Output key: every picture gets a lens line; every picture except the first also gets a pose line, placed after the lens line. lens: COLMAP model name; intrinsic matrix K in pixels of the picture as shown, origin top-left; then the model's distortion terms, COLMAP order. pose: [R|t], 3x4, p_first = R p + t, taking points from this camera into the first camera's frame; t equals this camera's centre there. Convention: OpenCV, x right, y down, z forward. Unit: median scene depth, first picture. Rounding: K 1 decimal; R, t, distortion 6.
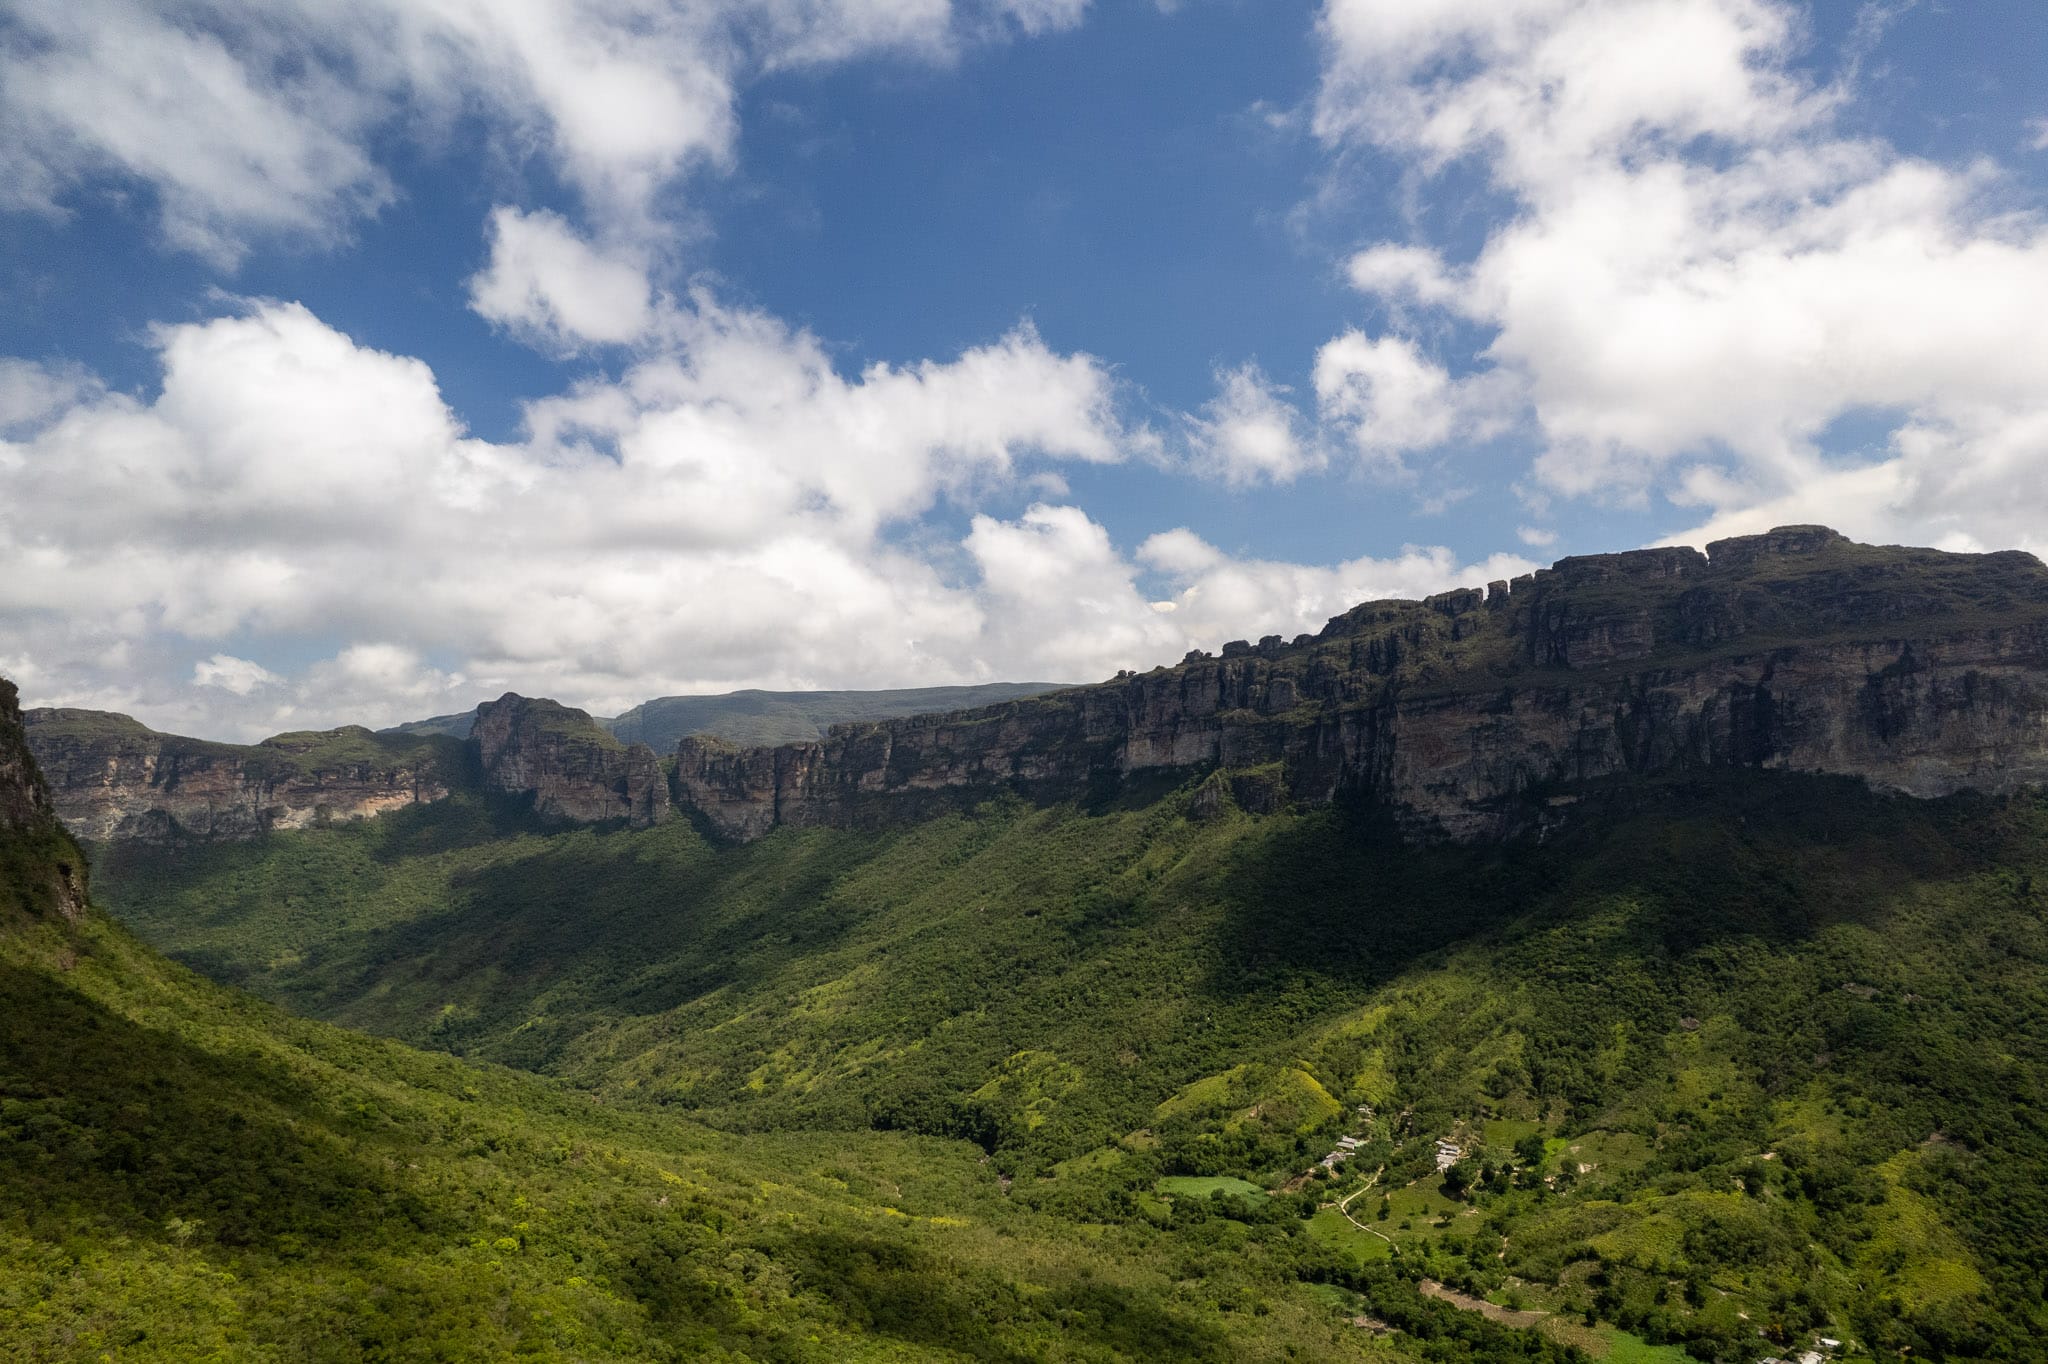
lens RADIAL K [[1297.7, 0, 1024.0], [0, 1297.7, 682.0], [0, 0, 1]] dist [-0.090331, 0.076604]
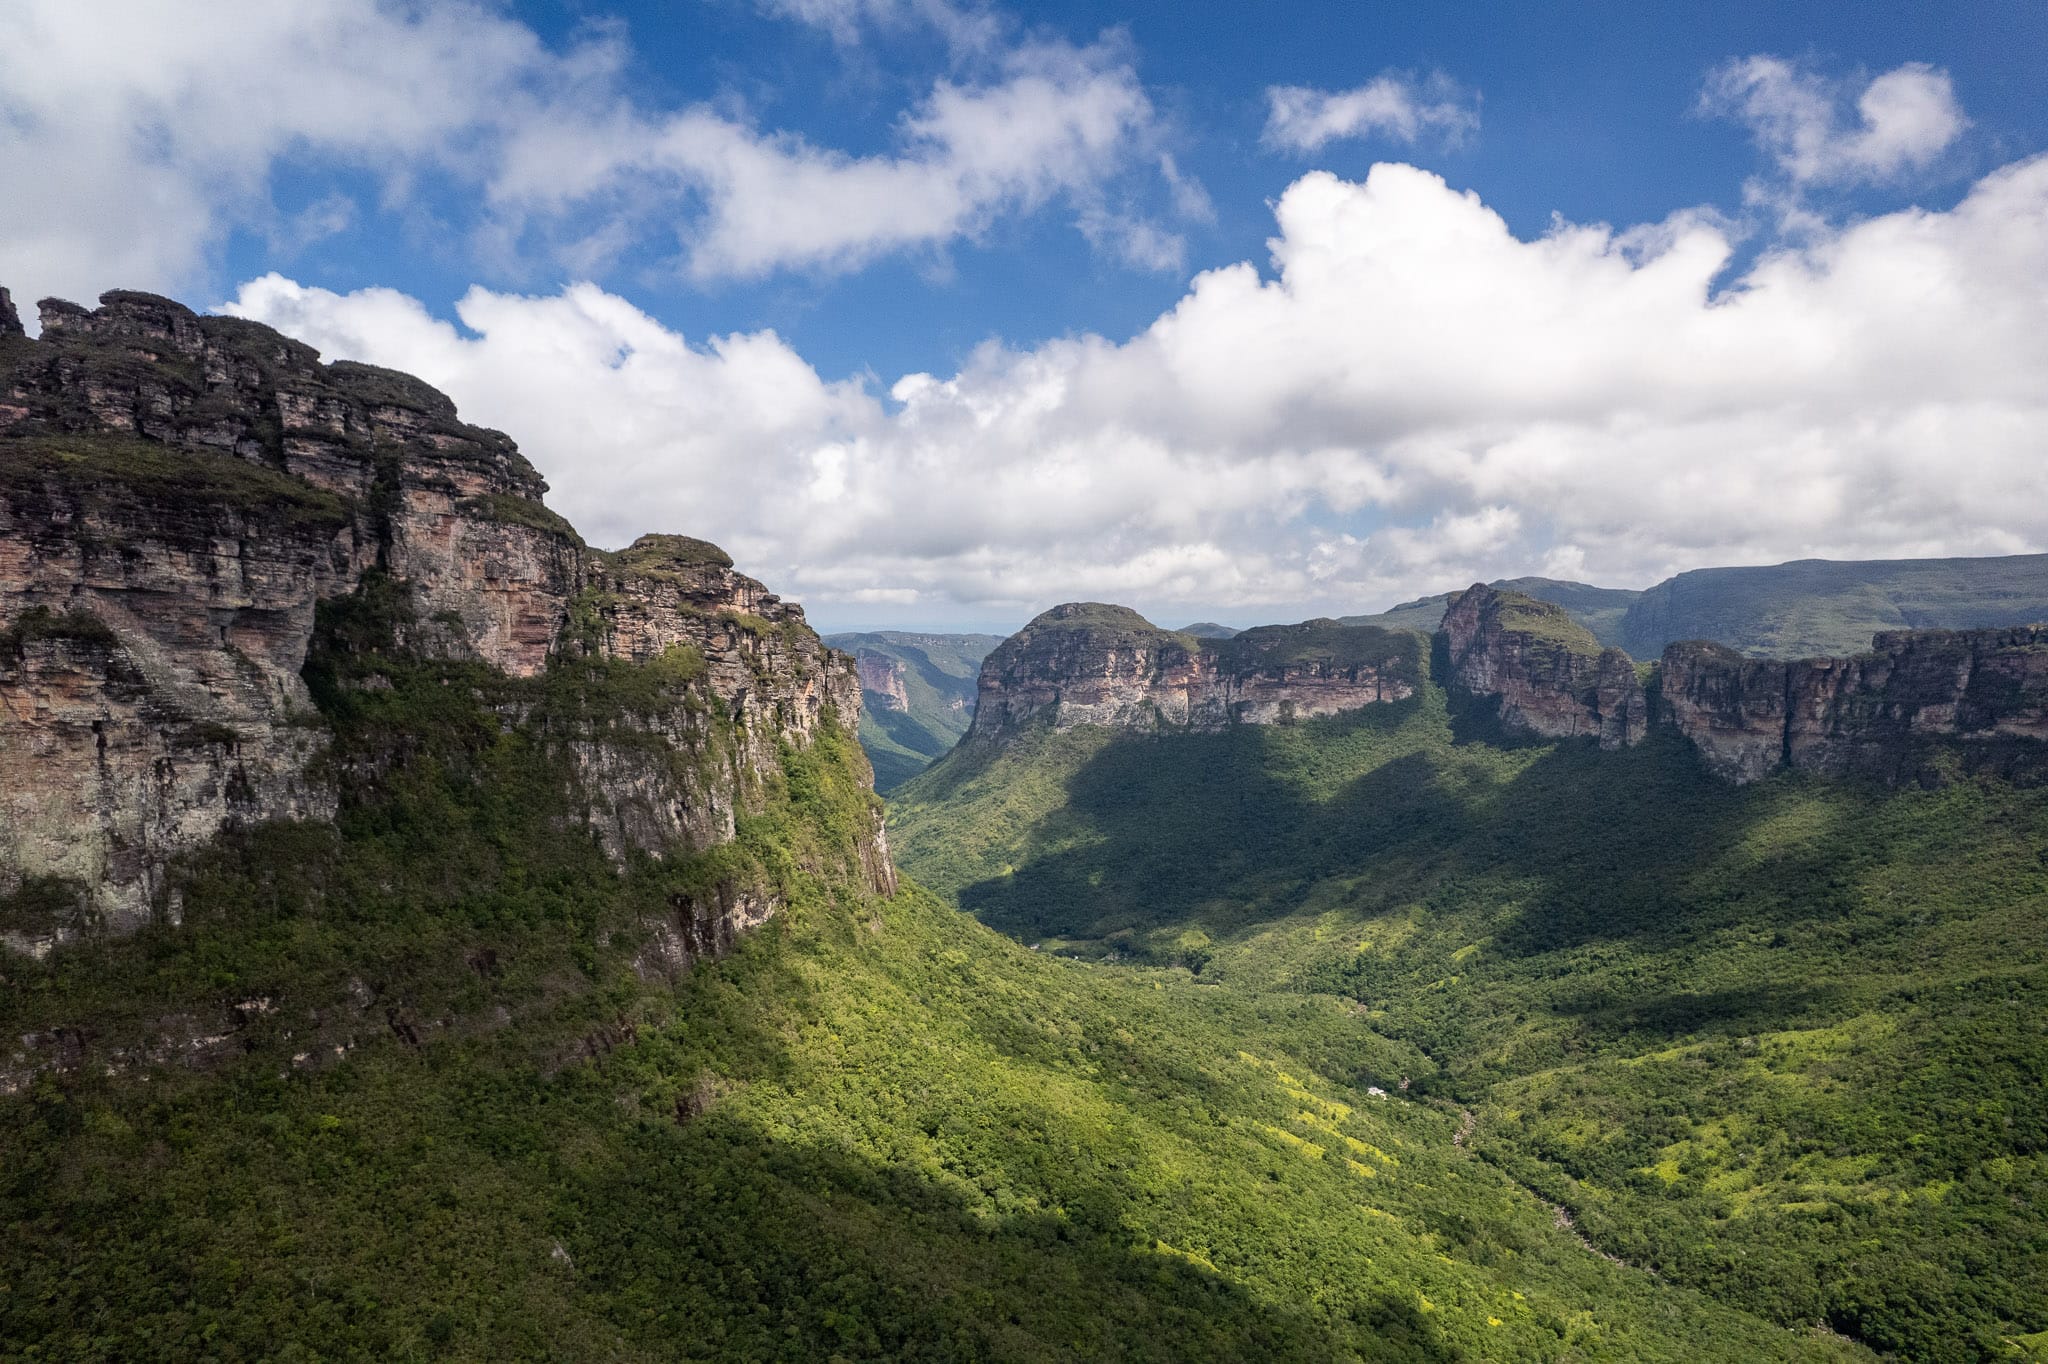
lens RADIAL K [[1297.7, 0, 1024.0], [0, 1297.7, 682.0], [0, 0, 1]] dist [-0.090331, 0.076604]
pose [[0.707720, 0.046972, -0.704929, 0.016216], [0.032559, 0.994559, 0.098958, -0.027439], [0.705742, -0.092986, 0.702340, 0.161217]]
